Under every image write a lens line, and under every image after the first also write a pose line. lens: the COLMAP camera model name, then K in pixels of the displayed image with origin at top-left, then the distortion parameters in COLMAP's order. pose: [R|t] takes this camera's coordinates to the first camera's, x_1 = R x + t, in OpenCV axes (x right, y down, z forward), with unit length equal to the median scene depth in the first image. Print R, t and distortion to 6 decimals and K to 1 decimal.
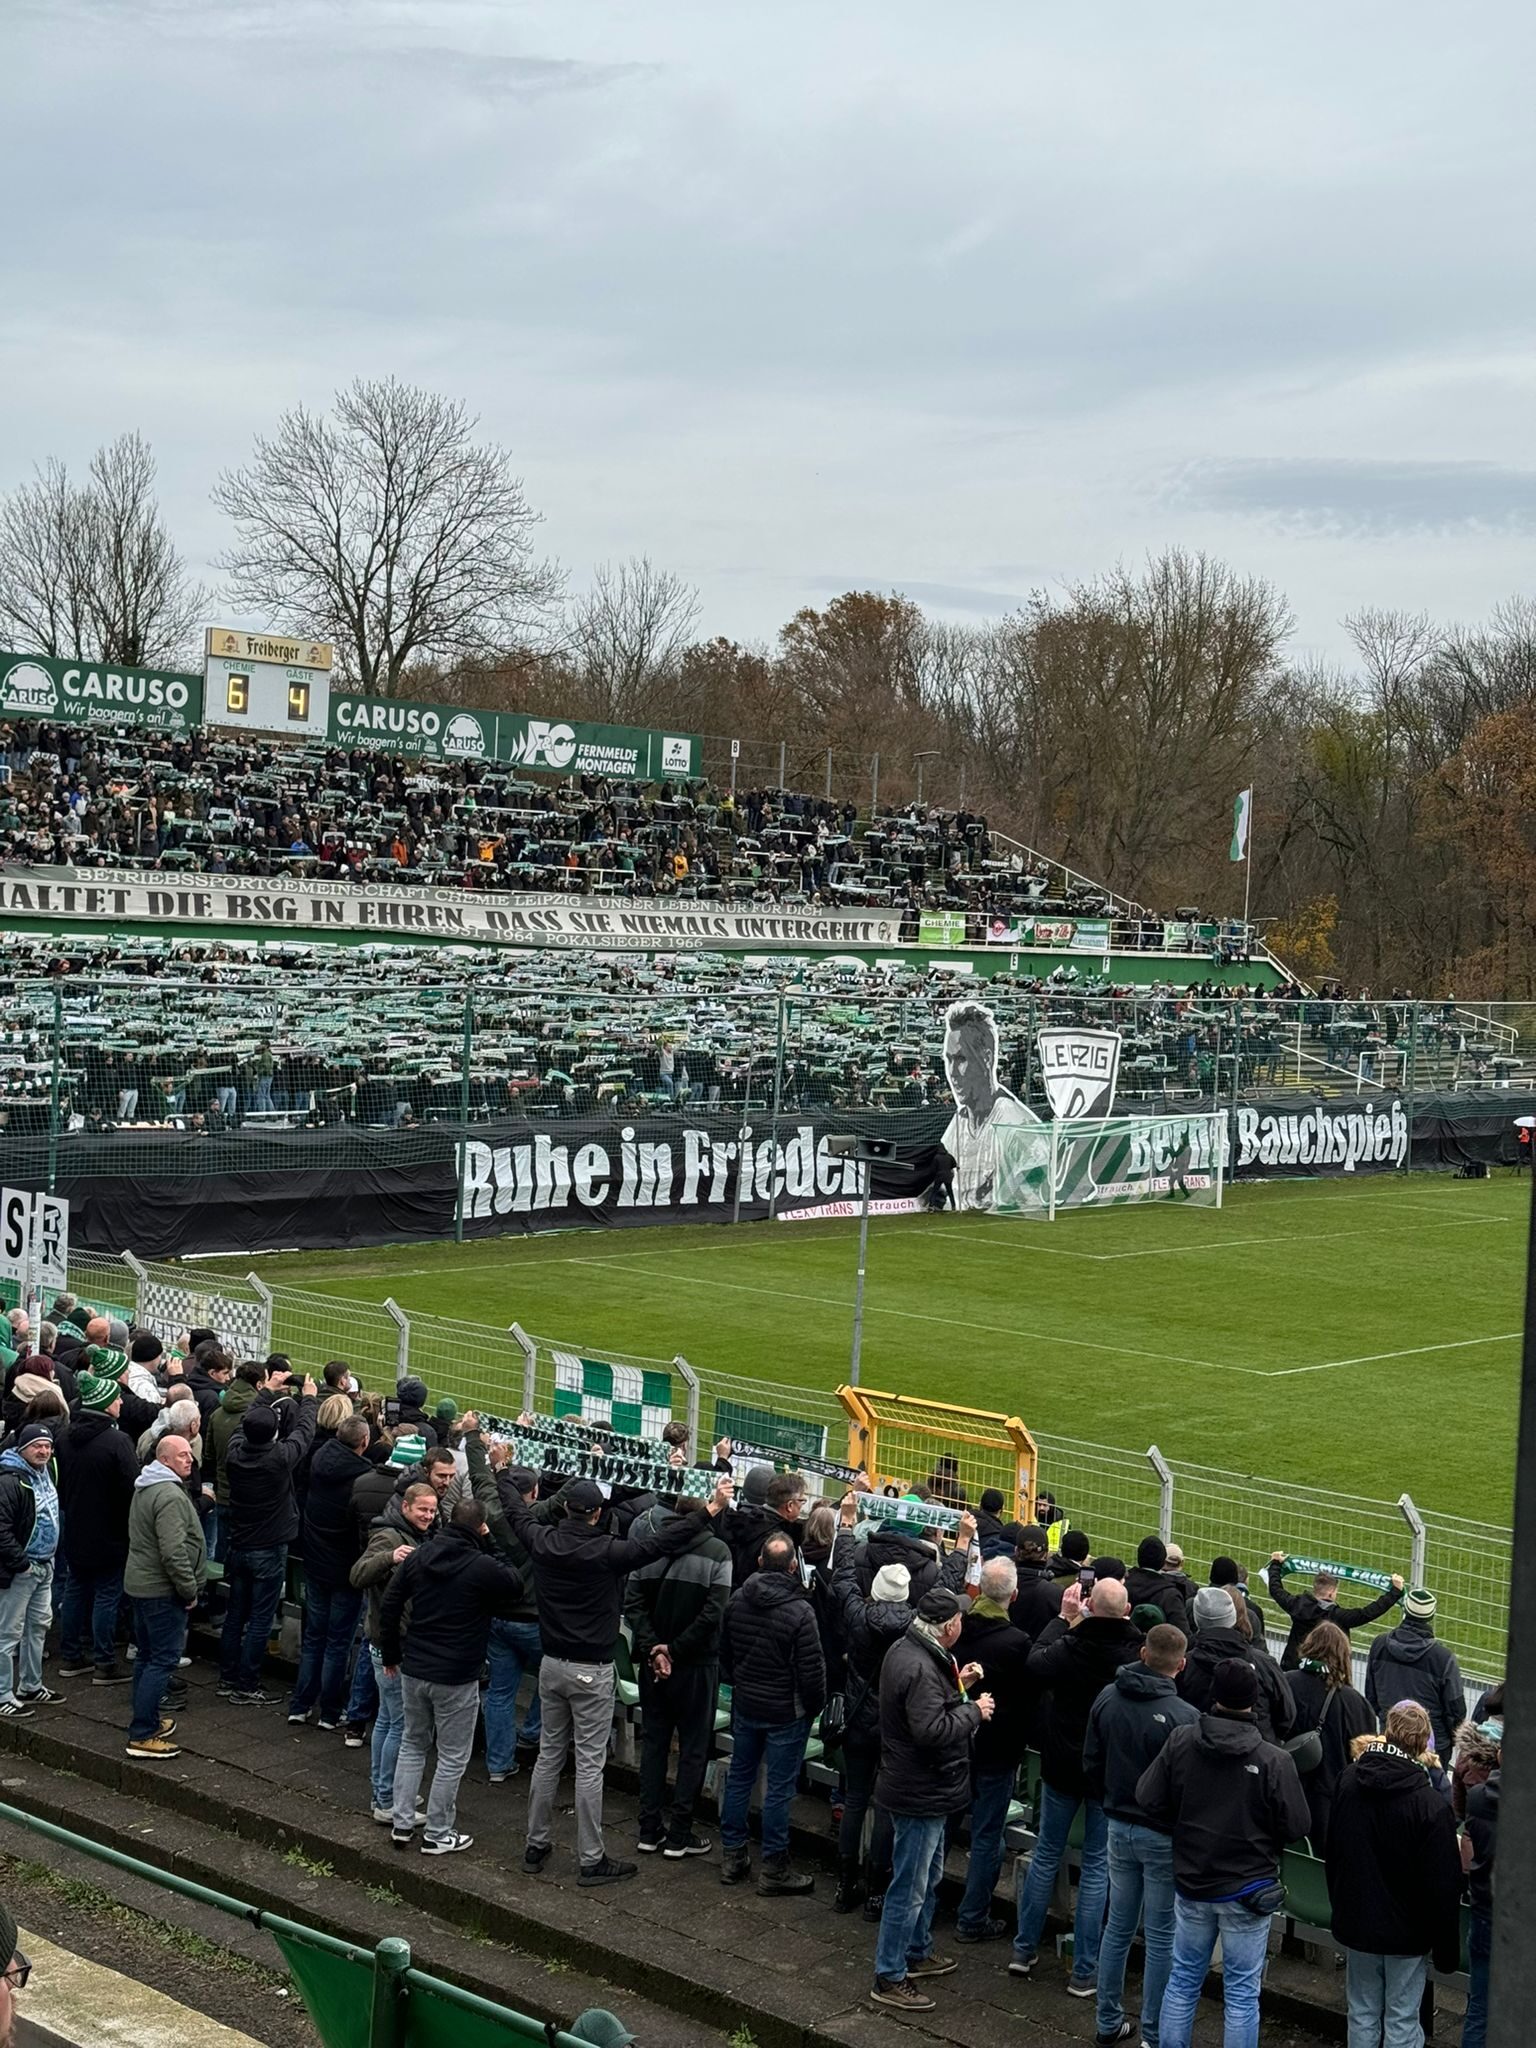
lens RADIAL K [[2917.1, 0, 765.7], [0, 2917.1, 1008.3], [0, 0, 1]] dist [0.156955, 0.000000]
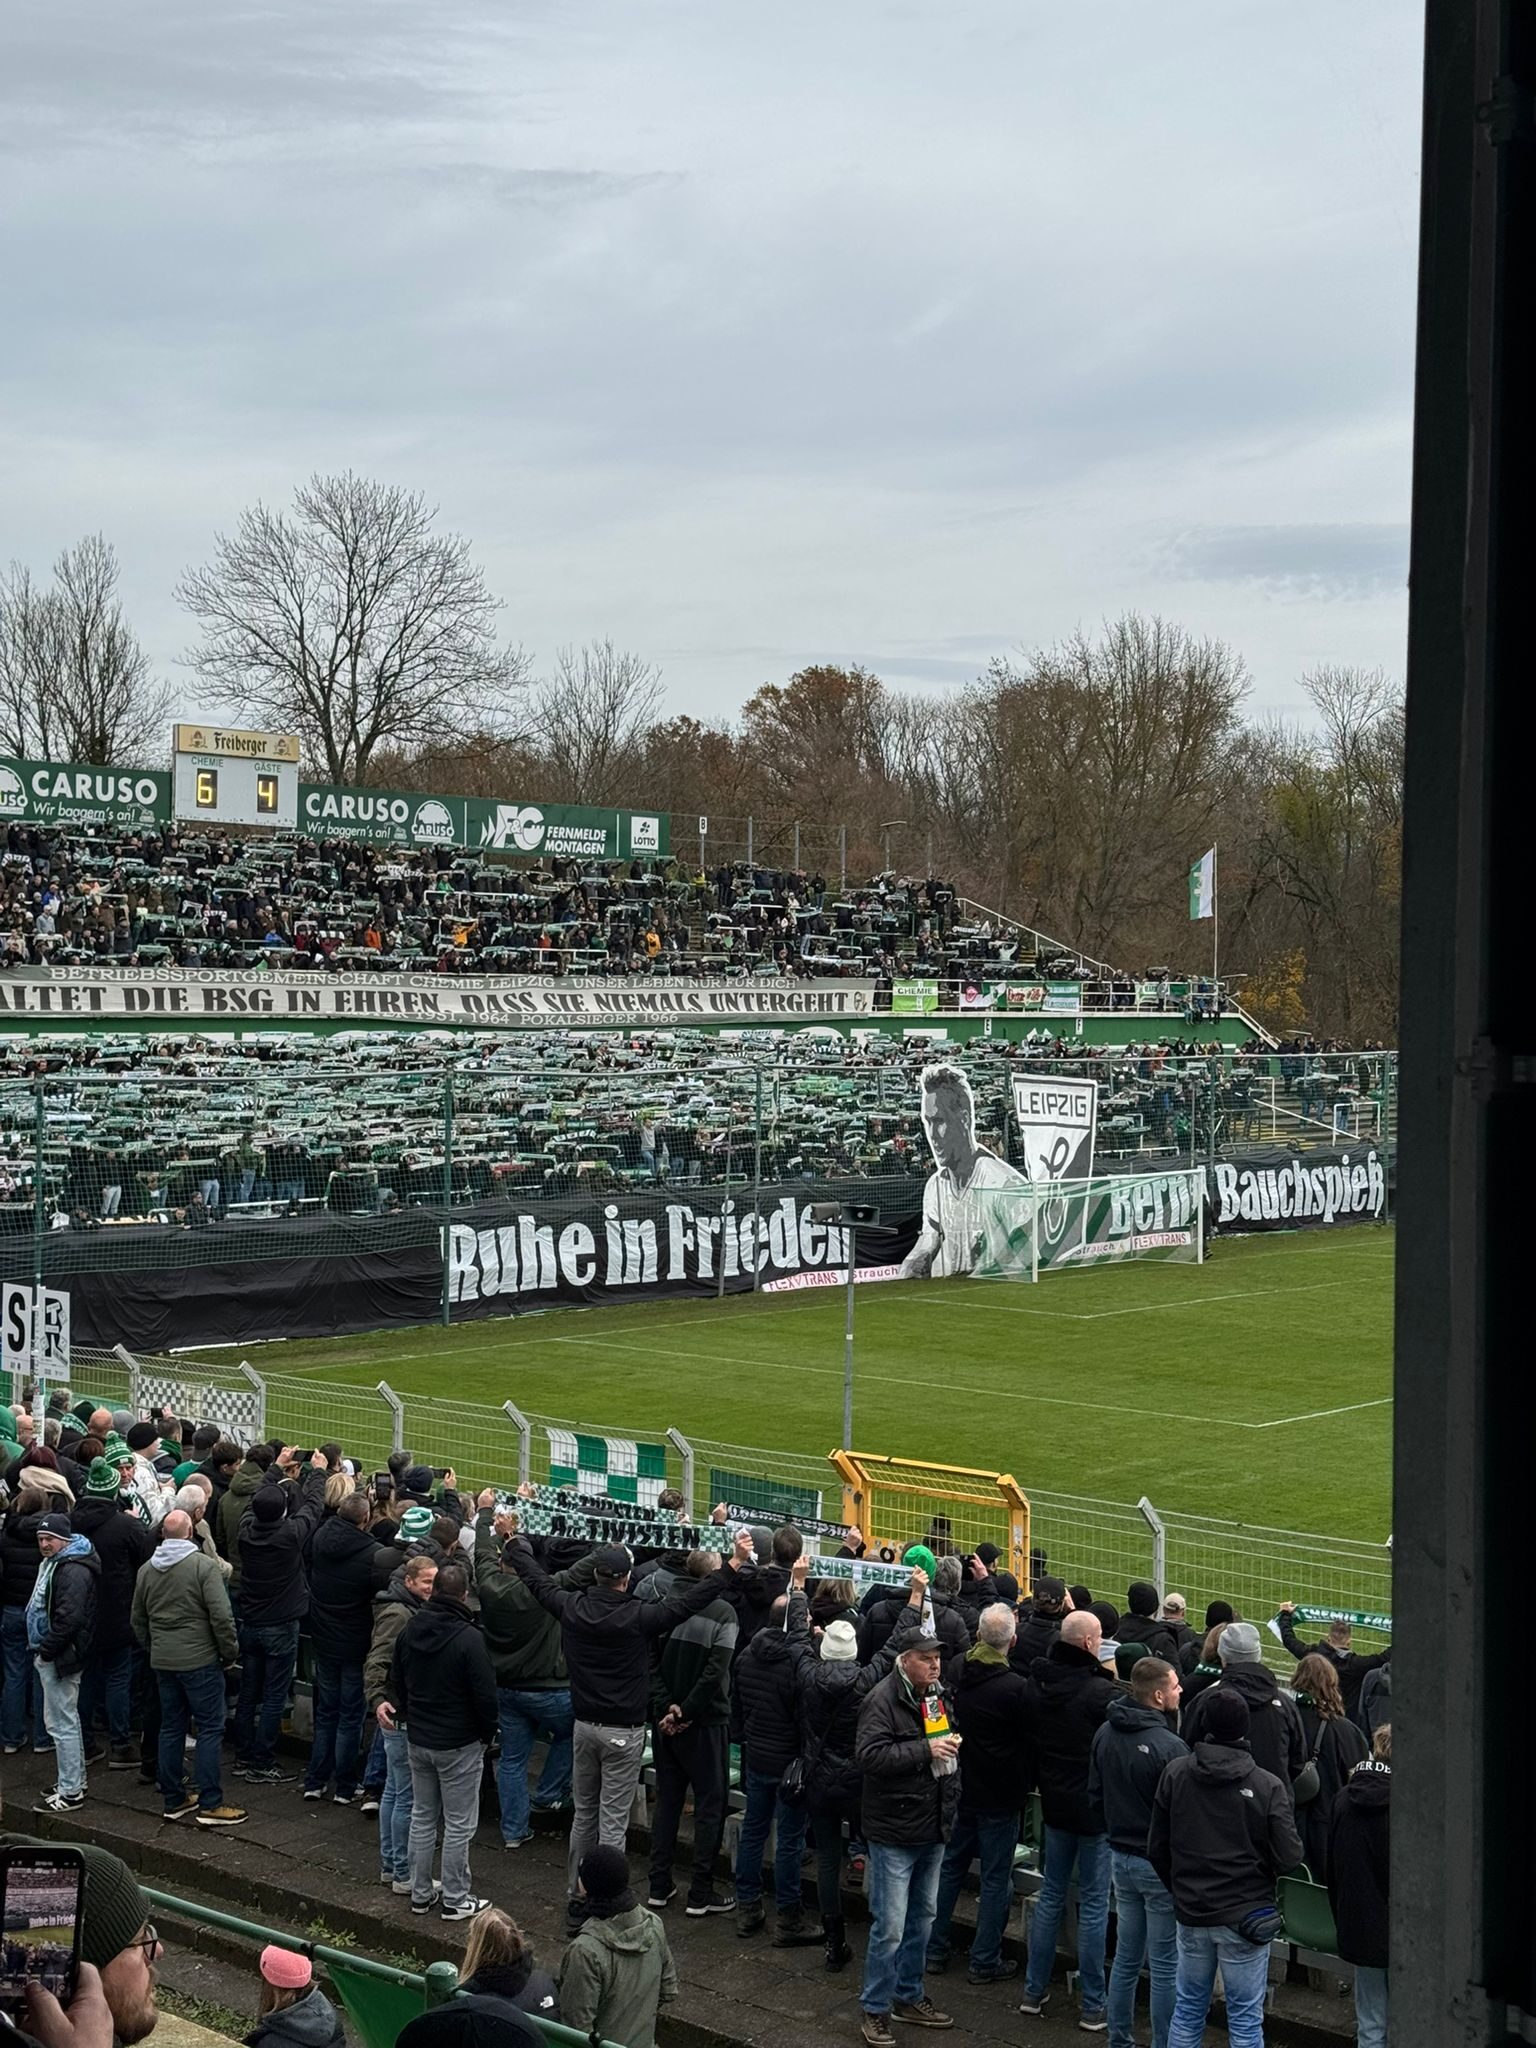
lens RADIAL K [[2917.1, 0, 776.3], [0, 2917.1, 1002.1], [0, 0, 1]] dist [0.156955, 0.000000]
pose [[0.999274, -0.035801, 0.012991, -0.000575], [0.036144, 0.998978, -0.027134, 0.000295], [-0.012006, 0.027583, 0.999547, -0.005603]]
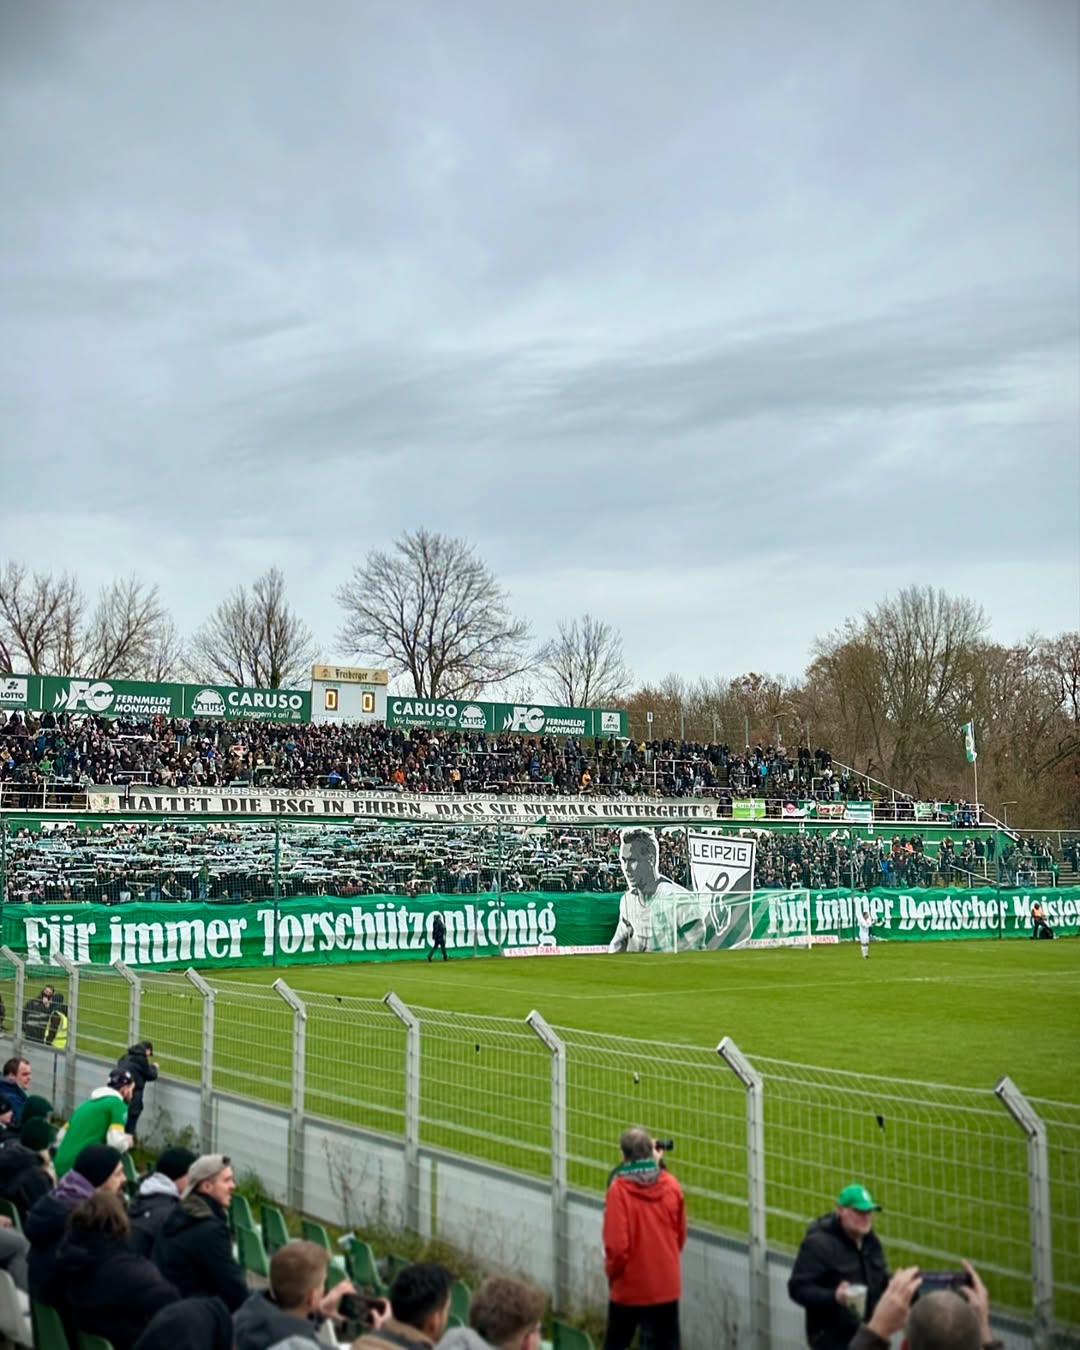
lens RADIAL K [[1674.5, 0, 536.3], [0, 1674.5, 675.1], [0, 0, 1]] dist [0.151494, 0.000000]
pose [[0.964522, -0.080238, -0.251515, 0.223190], [0.041168, 0.986753, -0.156919, 0.051174], [0.260774, 0.140998, 0.955048, 0.026675]]
